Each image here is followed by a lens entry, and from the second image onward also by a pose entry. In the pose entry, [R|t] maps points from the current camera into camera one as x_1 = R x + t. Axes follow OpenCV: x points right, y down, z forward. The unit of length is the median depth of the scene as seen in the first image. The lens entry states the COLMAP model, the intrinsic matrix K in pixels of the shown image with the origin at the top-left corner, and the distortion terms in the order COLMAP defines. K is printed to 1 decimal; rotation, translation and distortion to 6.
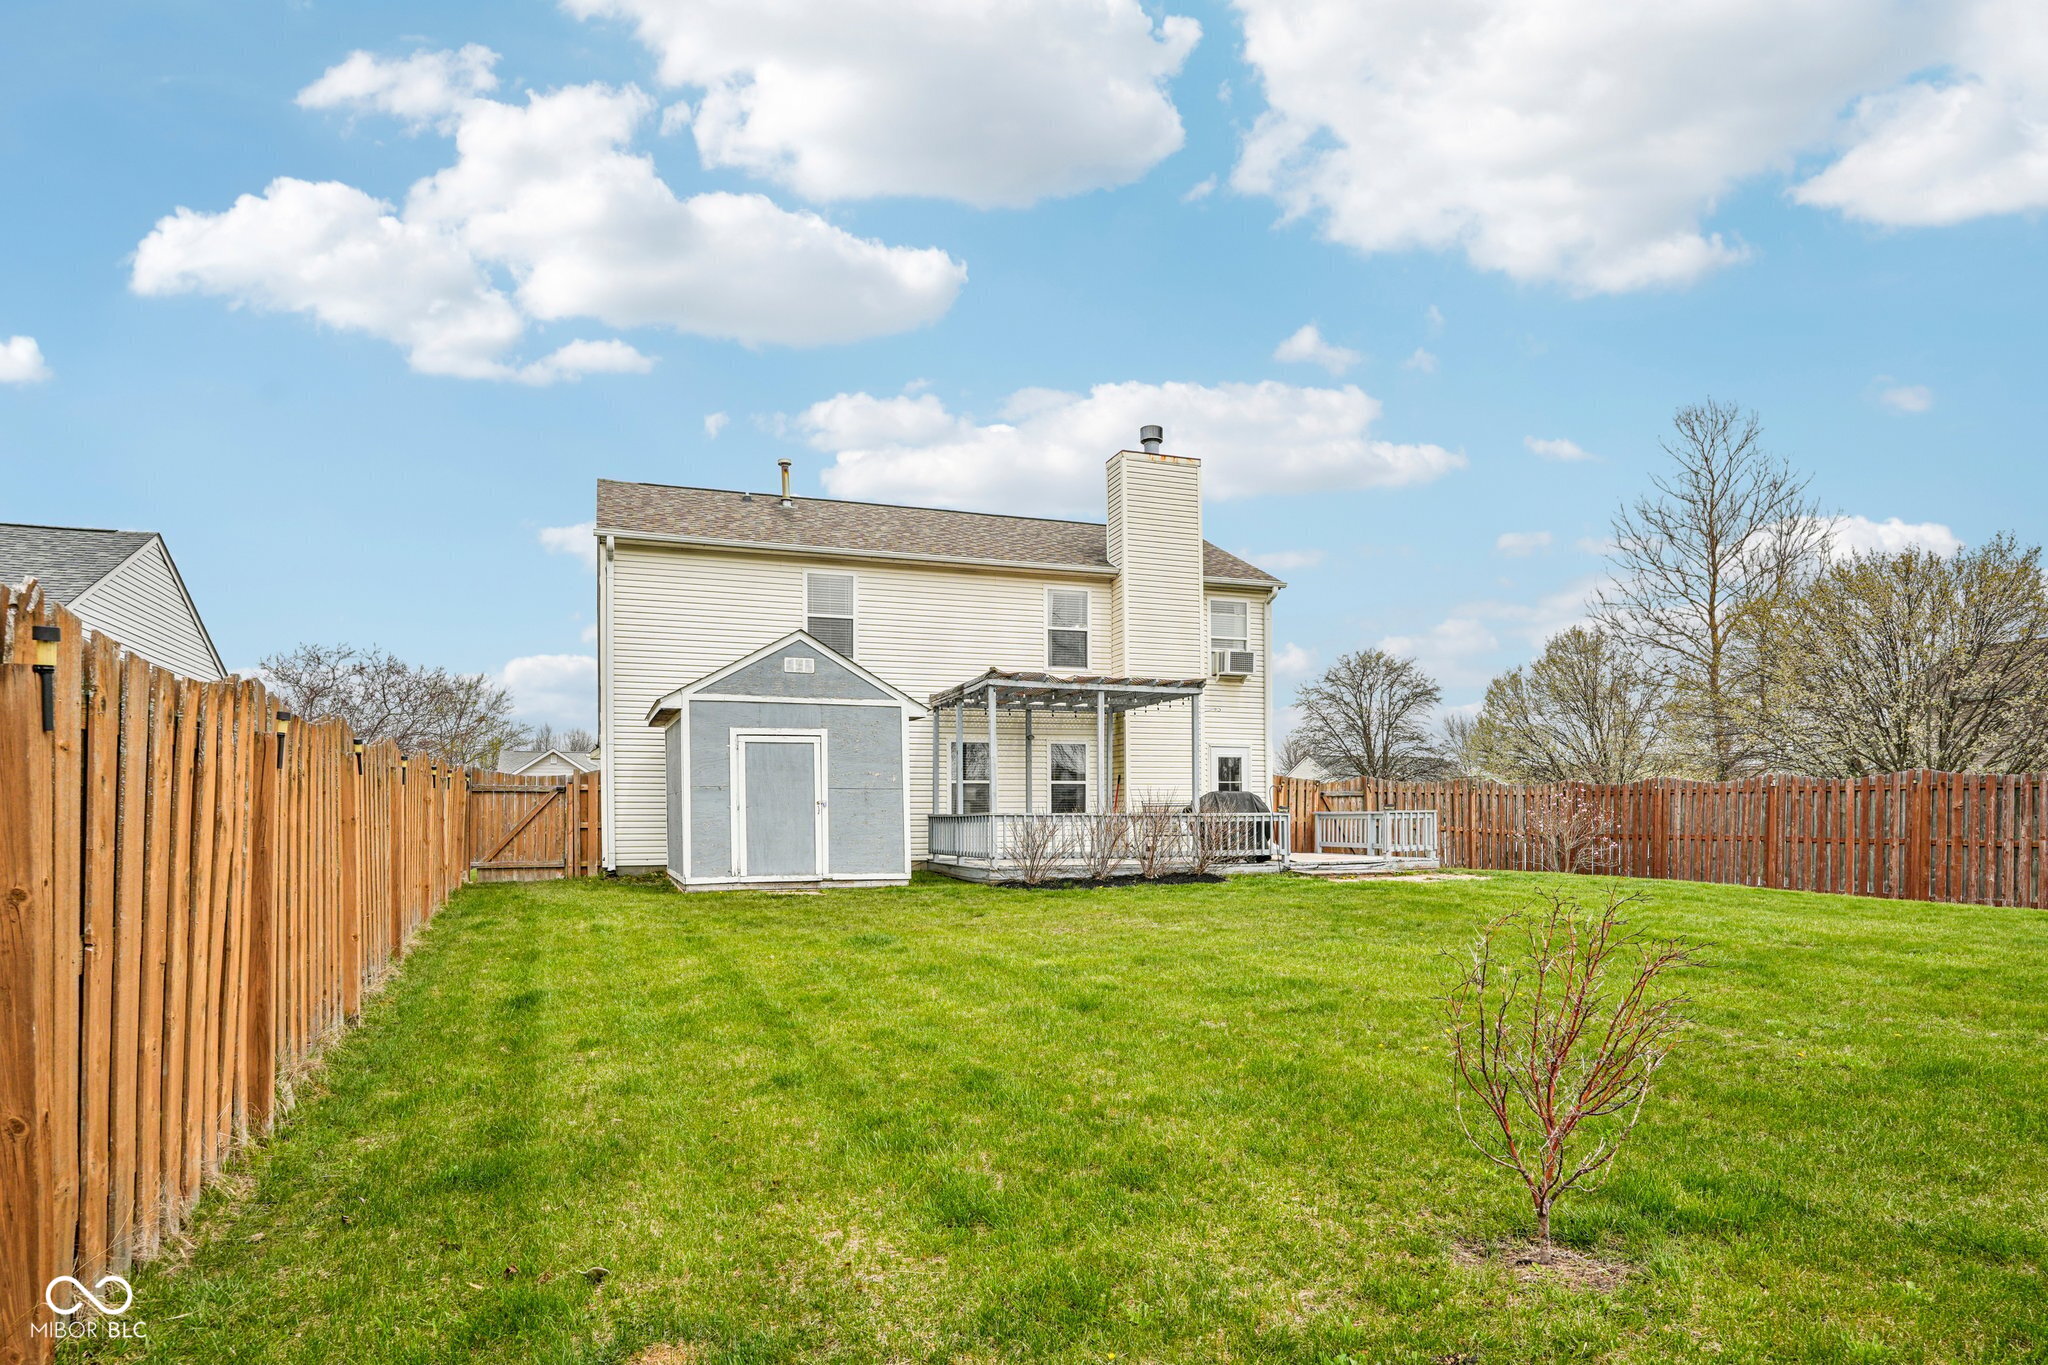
lens RADIAL K [[1126.1, 0, 991.8], [0, 1126.1, 749.3], [0, 0, 1]] dist [-0.012481, -0.000335]
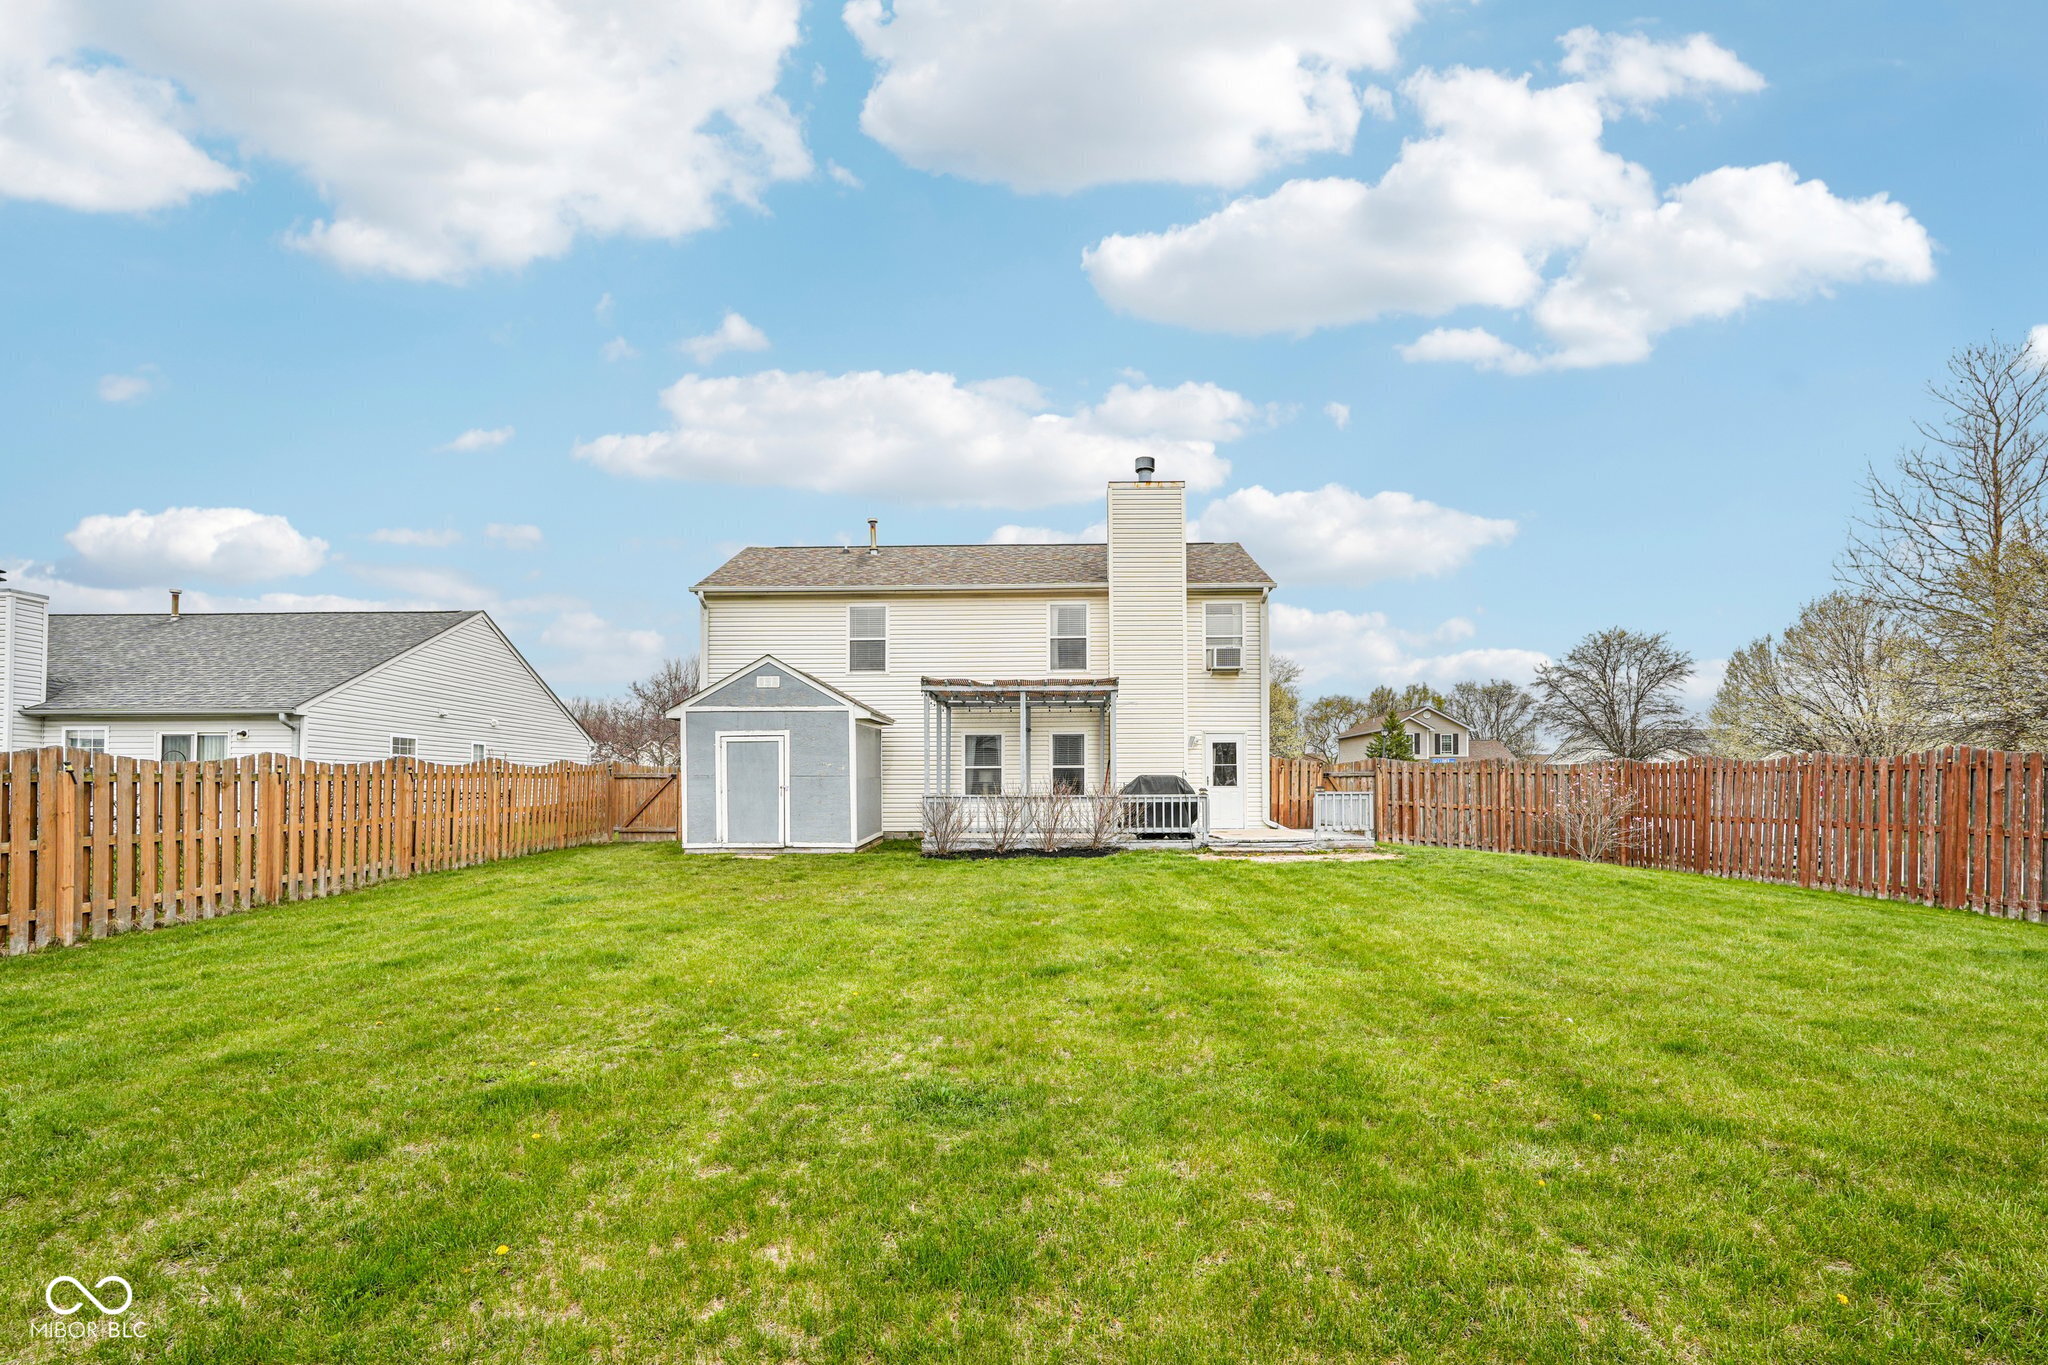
lens RADIAL K [[906.7, 0, 1011.3], [0, 906.7, 721.8], [0, 0, 1]] dist [-0.013408, 0.000962]
pose [[0.935967, -0.024651, -0.351223, 0.360457], [0.021081, 0.999680, -0.013985, -0.006016], [0.351455, 0.005685, 0.936188, 0.090256]]
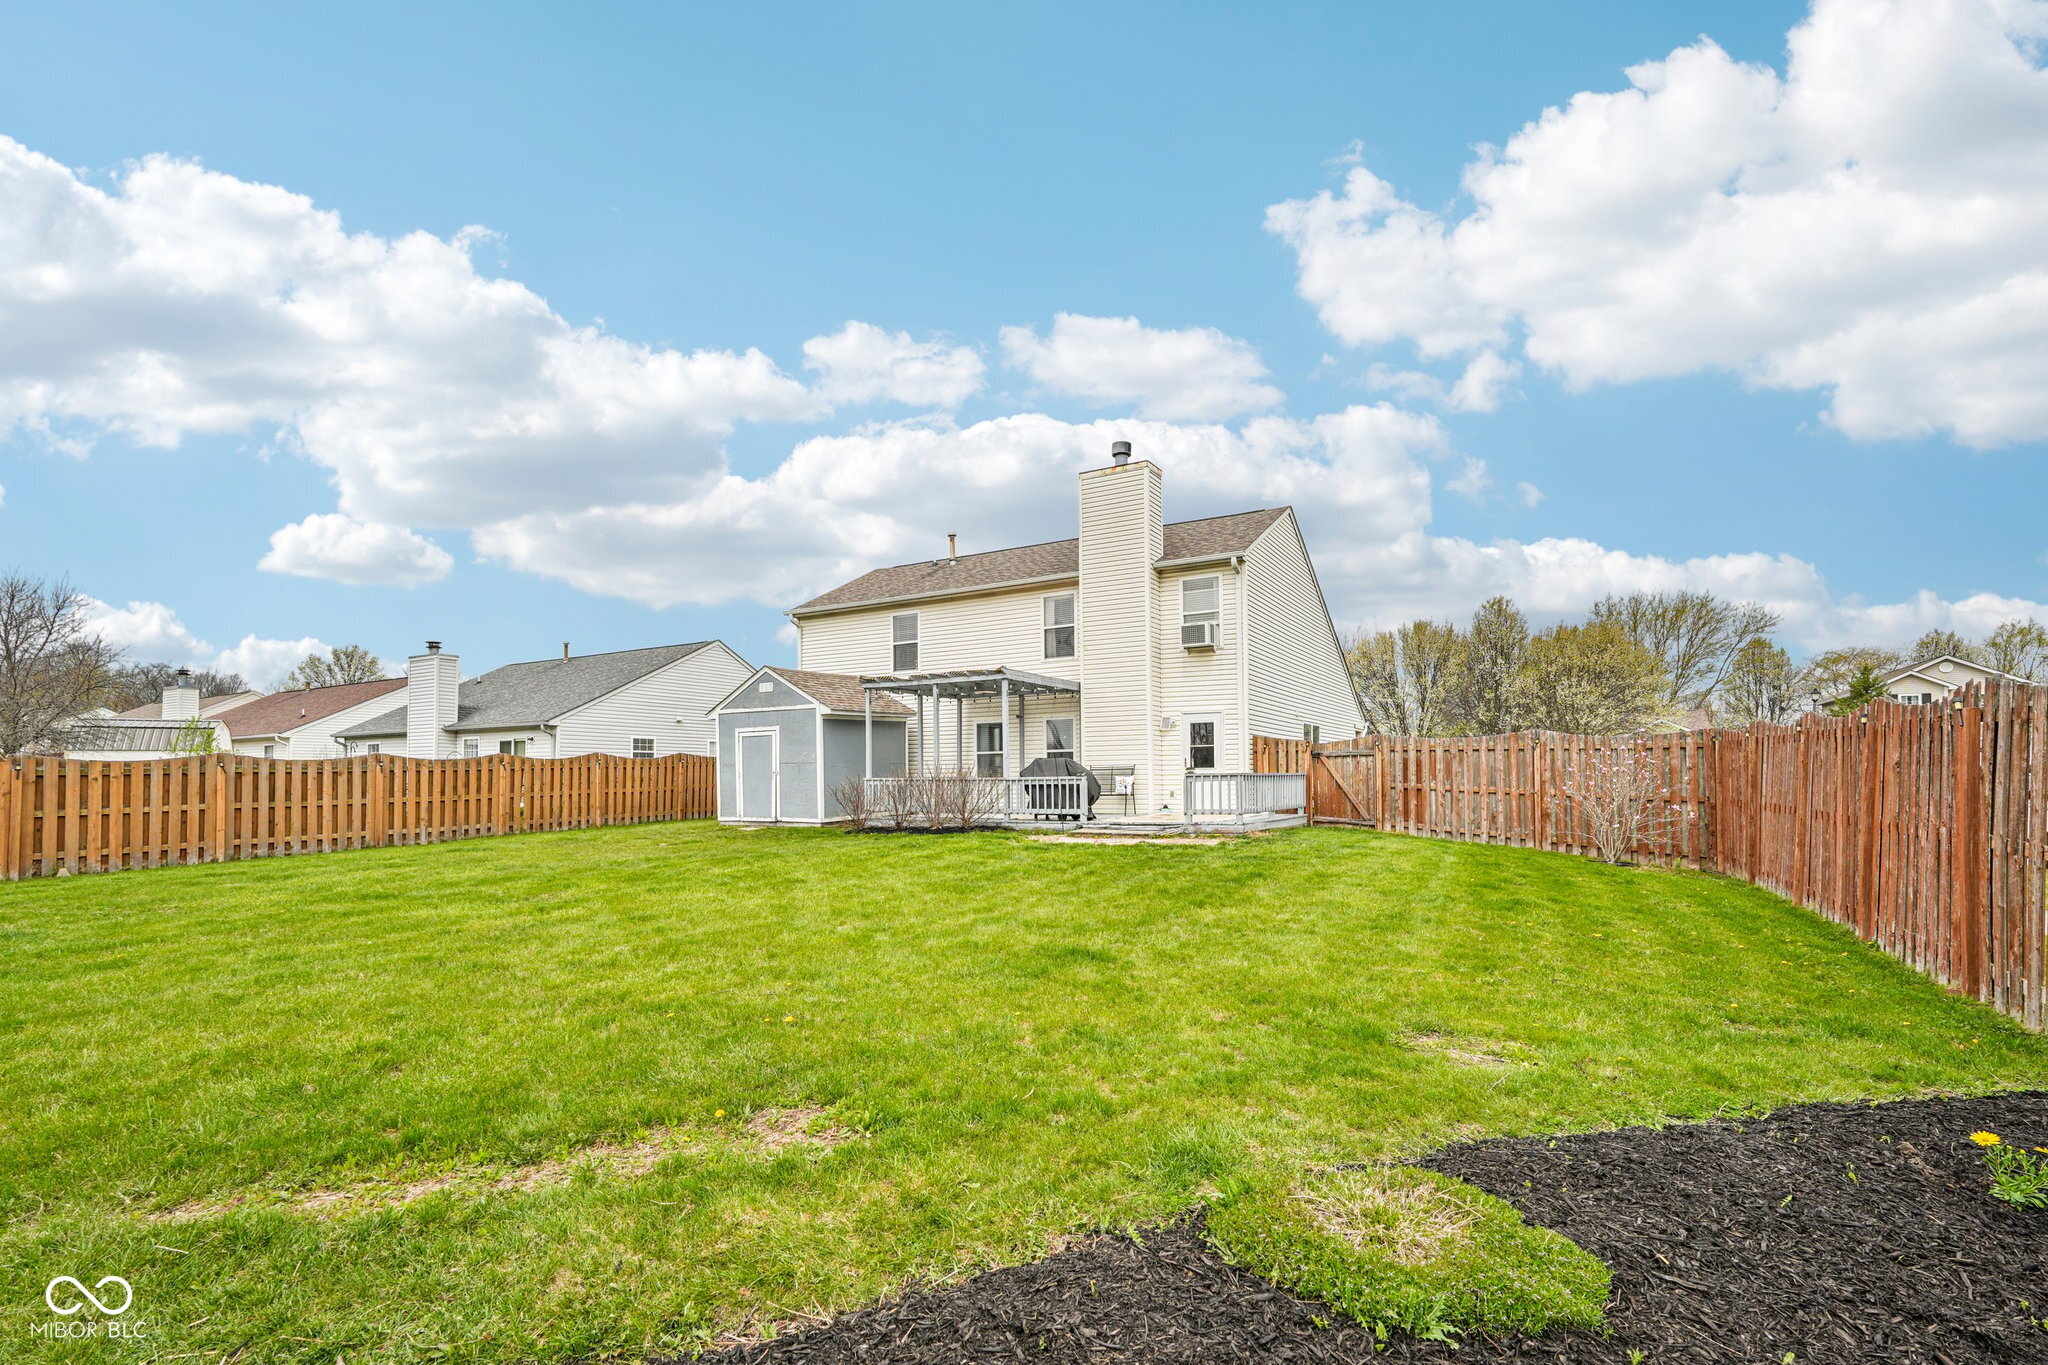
lens RADIAL K [[898.3, 0, 1022.1], [0, 898.3, 690.0], [0, 0, 1]] dist [-0.014466, 0.005742]
pose [[0.657561, -0.074283, -0.749730, 0.812480], [0.053257, 0.997221, -0.052095, 0.012414], [0.751517, -0.005673, 0.659690, 0.331770]]
